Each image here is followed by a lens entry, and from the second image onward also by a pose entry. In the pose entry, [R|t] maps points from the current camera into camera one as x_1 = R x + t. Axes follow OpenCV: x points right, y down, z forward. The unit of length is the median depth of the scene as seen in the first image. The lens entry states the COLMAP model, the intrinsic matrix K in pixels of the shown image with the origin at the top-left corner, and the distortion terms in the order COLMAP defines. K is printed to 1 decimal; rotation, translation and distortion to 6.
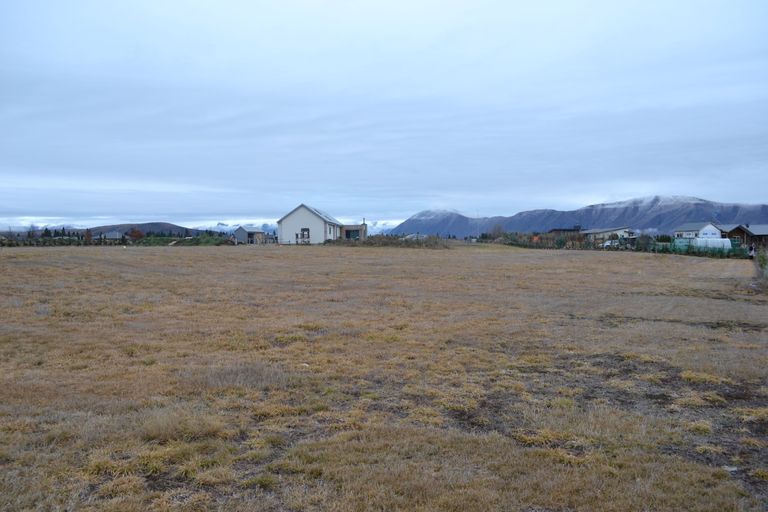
lens RADIAL K [[591.5, 0, 385.1], [0, 591.5, 256.0], [0, 0, 1]] dist [-0.024135, -0.005304]
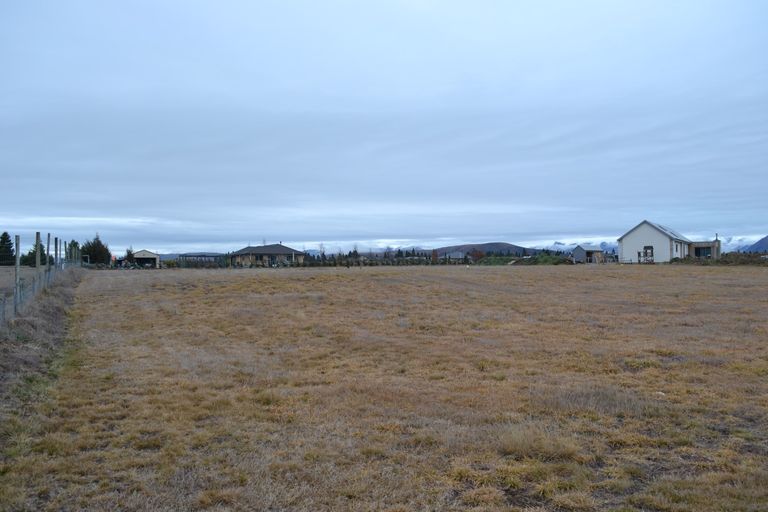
lens RADIAL K [[591.5, 0, 384.5], [0, 591.5, 256.0], [0, 0, 1]] dist [-0.024135, -0.005304]
pose [[0.897867, -0.008467, -0.440186, -0.117439], [-0.005768, 0.999503, -0.030991, 0.000321], [0.440230, 0.030365, 0.897372, -0.022523]]
